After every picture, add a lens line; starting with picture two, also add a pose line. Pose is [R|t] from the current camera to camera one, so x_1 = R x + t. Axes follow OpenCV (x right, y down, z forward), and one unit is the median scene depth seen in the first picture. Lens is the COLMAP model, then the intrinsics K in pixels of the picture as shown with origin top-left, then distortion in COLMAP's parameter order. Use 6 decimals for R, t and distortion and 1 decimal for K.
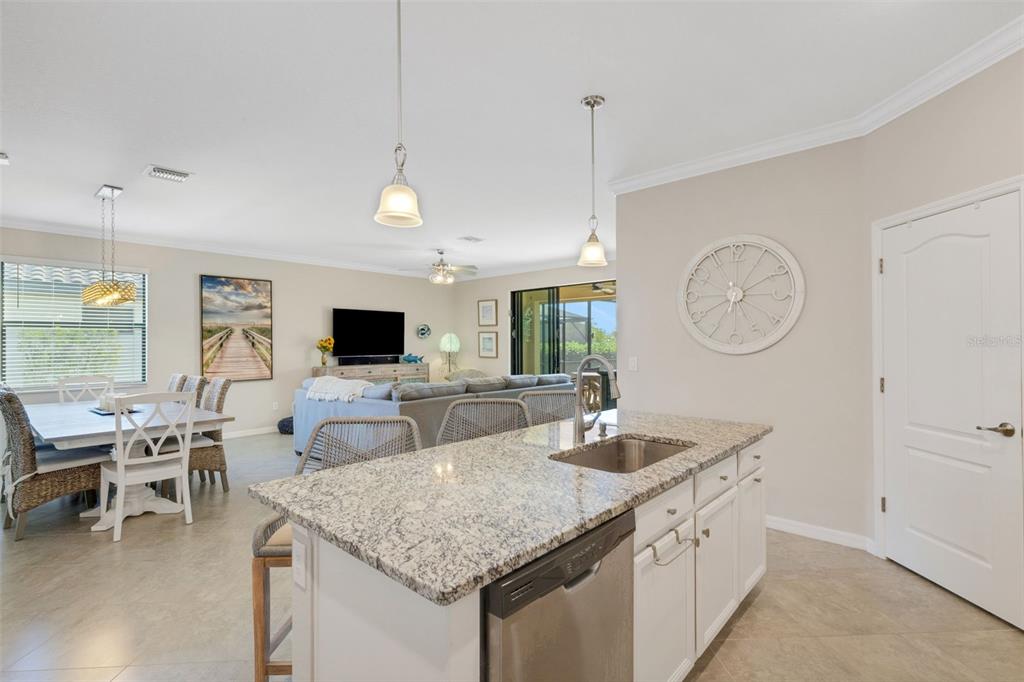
lens RADIAL K [[475.7, 0, 512.0], [0, 475.7, 341.0], [0, 0, 1]] dist [0.002625, 0.000197]
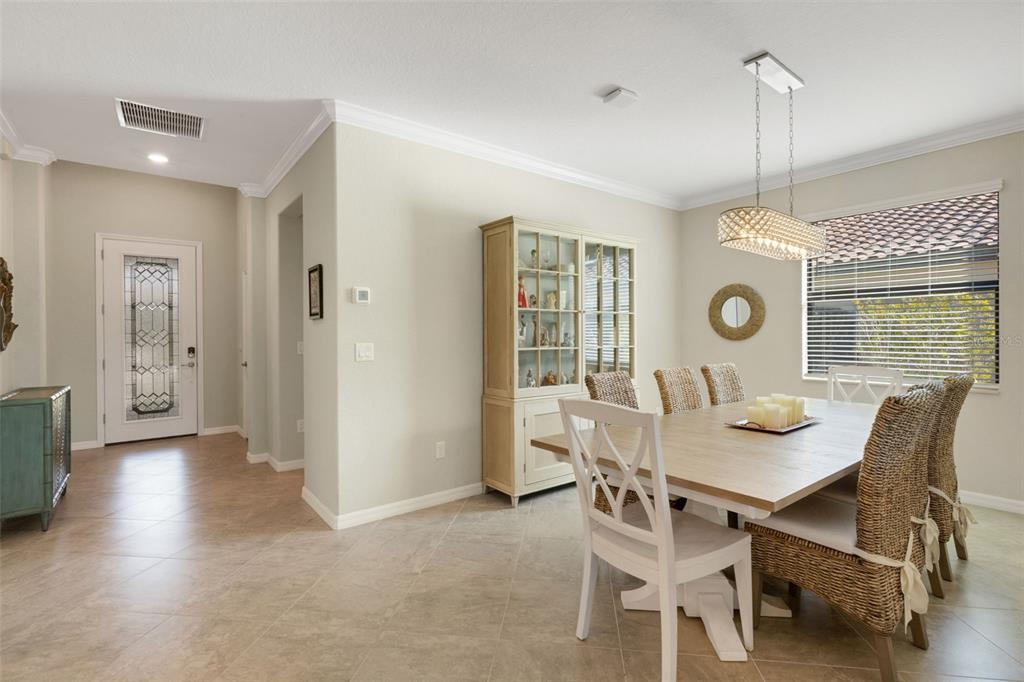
lens RADIAL K [[474.4, 0, 509.7], [0, 474.4, 335.4], [0, 0, 1]] dist [0.014416, 0.000126]
pose [[-0.187981, 0.010091, -0.982121, -0.104747], [0.009915, 0.999916, 0.008376, 0.016398], [0.982123, -0.008163, -0.188066, 0.496600]]
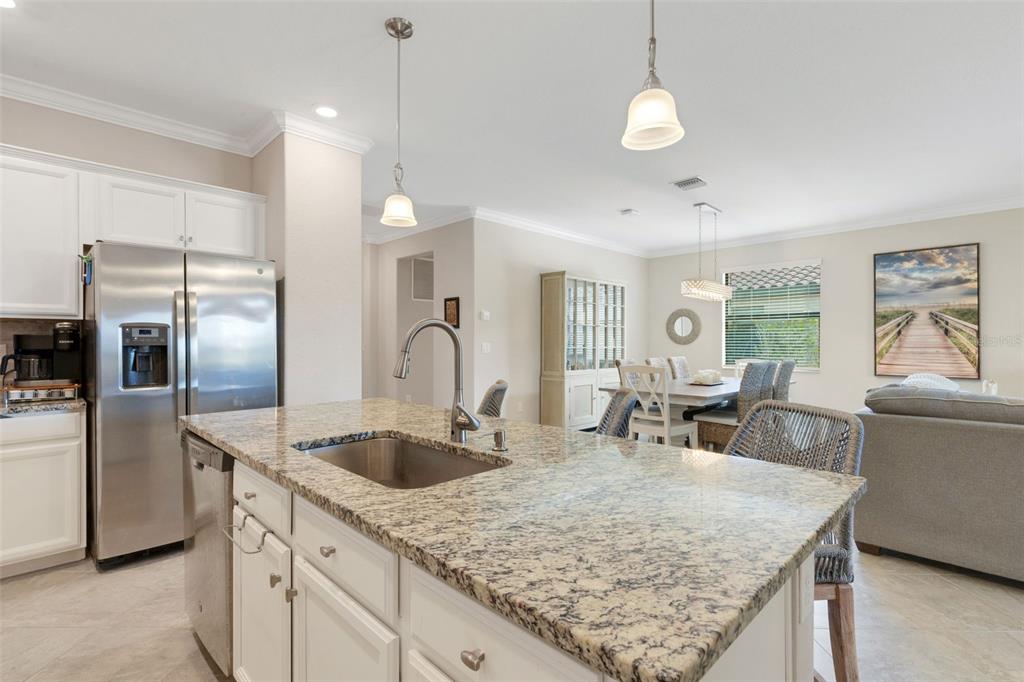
lens RADIAL K [[475.7, 0, 512.0], [0, 475.7, 341.0], [0, 0, 1]] dist [0.002625, 0.000197]
pose [[-0.063652, 0.006985, -0.997948, 0.275092], [0.000278, 0.999976, 0.006981, 0.017149], [0.997972, 0.000167, -0.063653, 0.364289]]
